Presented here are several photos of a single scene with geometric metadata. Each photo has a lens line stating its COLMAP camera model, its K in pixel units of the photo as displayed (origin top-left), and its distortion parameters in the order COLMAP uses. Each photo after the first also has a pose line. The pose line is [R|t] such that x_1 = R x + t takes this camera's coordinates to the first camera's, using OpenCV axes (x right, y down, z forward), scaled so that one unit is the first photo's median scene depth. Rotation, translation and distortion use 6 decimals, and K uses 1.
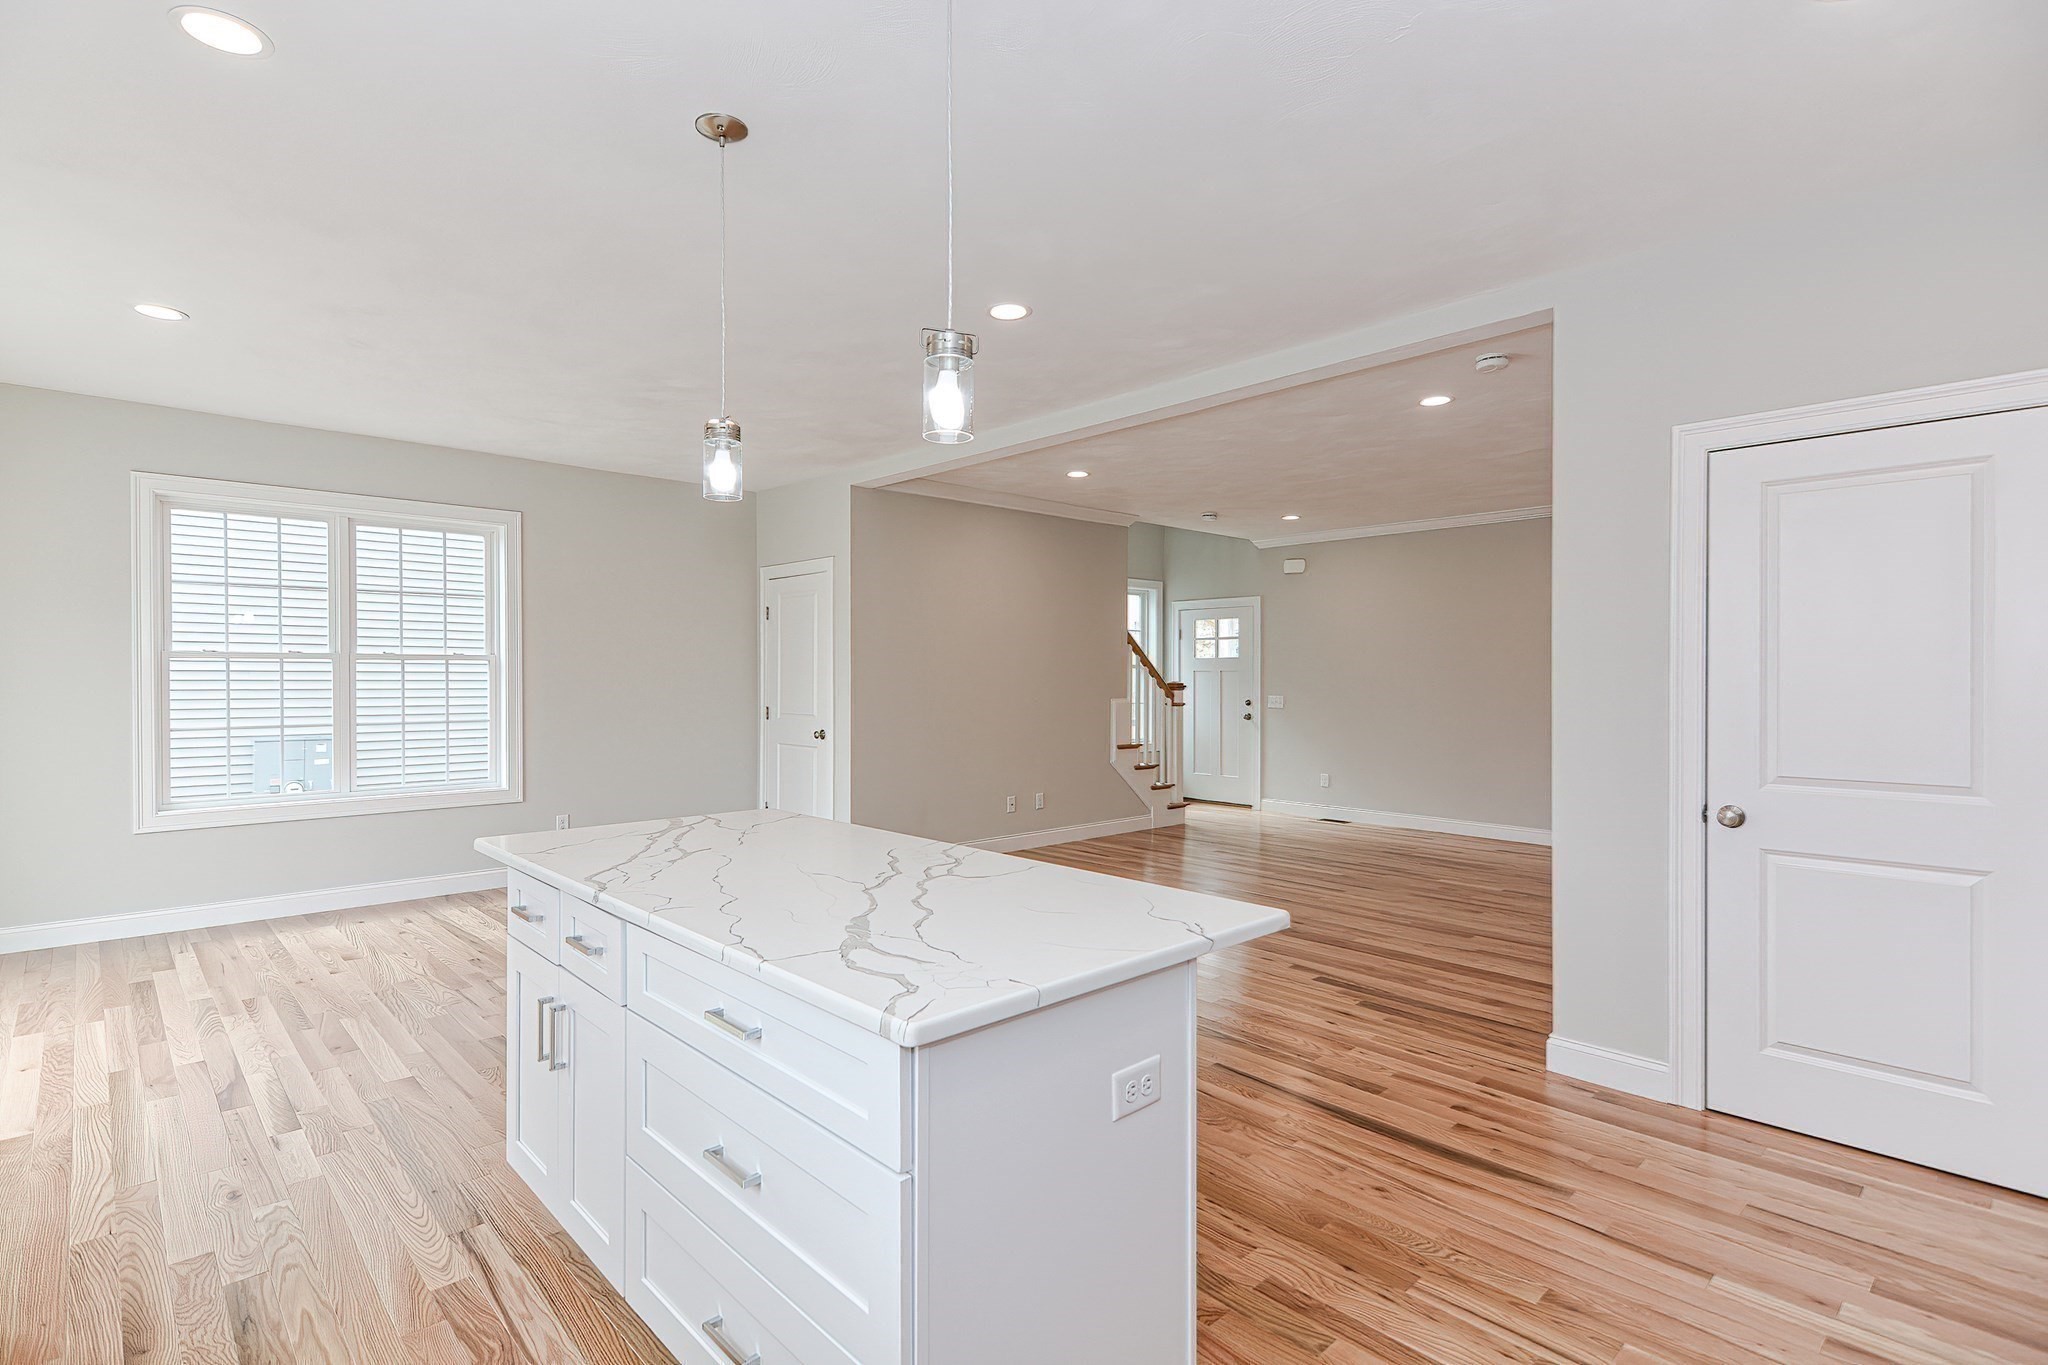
lens RADIAL K [[996.4, 0, 1006.8], [0, 996.4, 680.3], [0, 0, 1]] dist [0.018499, -0.005008]
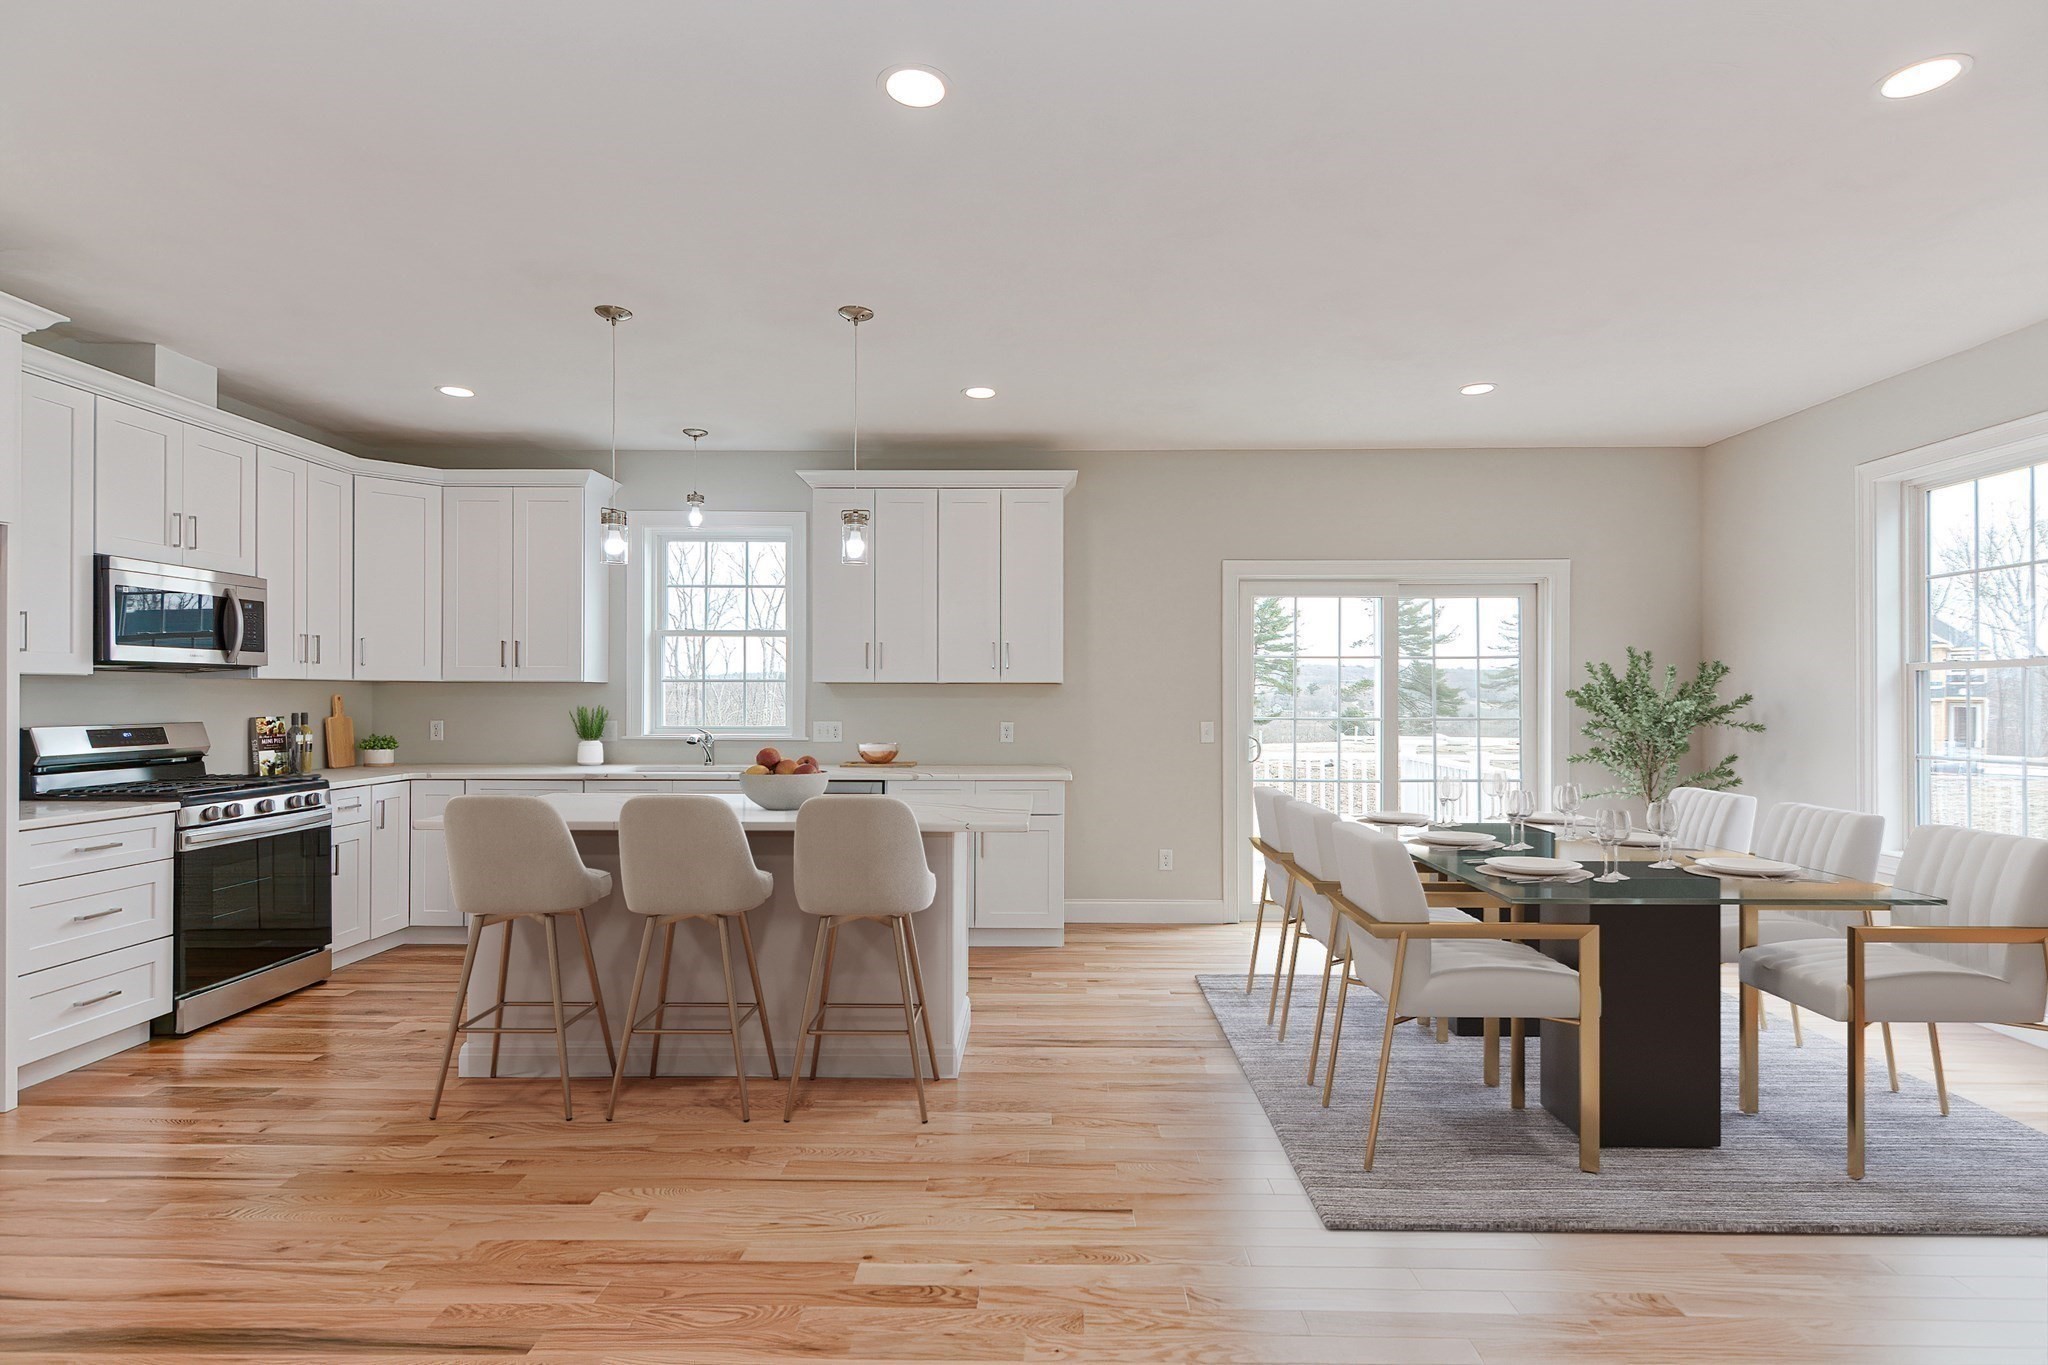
lens RADIAL K [[996.4, 0, 1033.1], [0, 996.4, 691.8], [0, 0, 1]] dist [0.018499, -0.005008]
pose [[-0.692305, -0.006930, -0.721572, 0.168194], [-0.007812, 0.999967, -0.002109, 0.001060], [0.721563, 0.004177, -0.692336, 0.629623]]
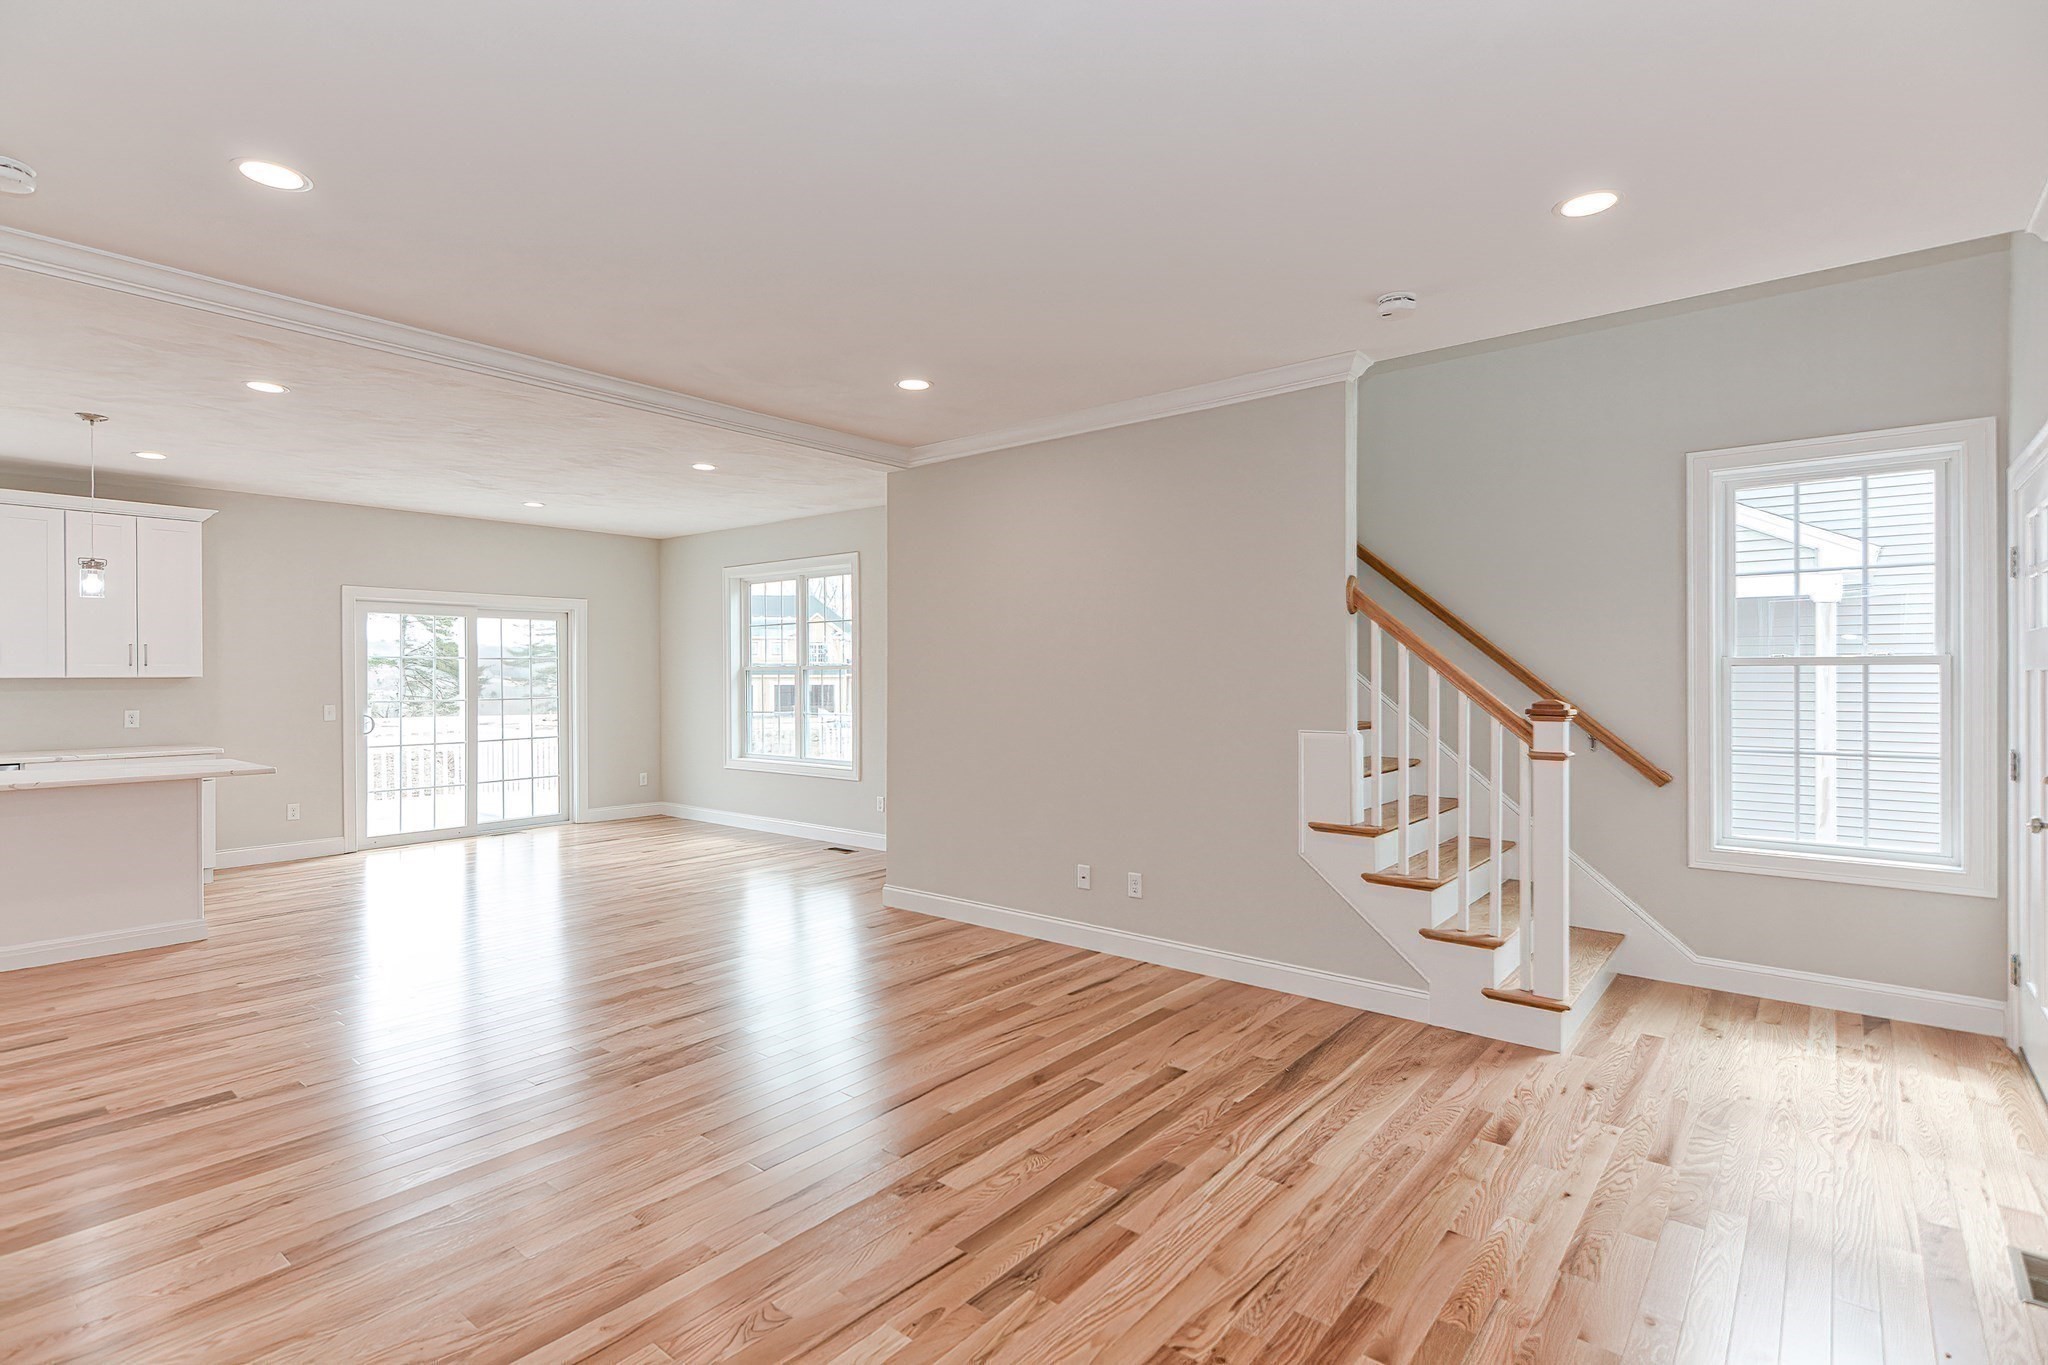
lens RADIAL K [[996.4, 0, 1006.1], [0, 996.4, 678.7], [0, 0, 1]] dist [0.018499, -0.005008]
pose [[0.125167, 0.003148, -0.992131, 0.561967], [-0.002399, 0.999993, 0.002870, -0.008636], [0.992133, 0.002021, 0.125173, 0.737657]]
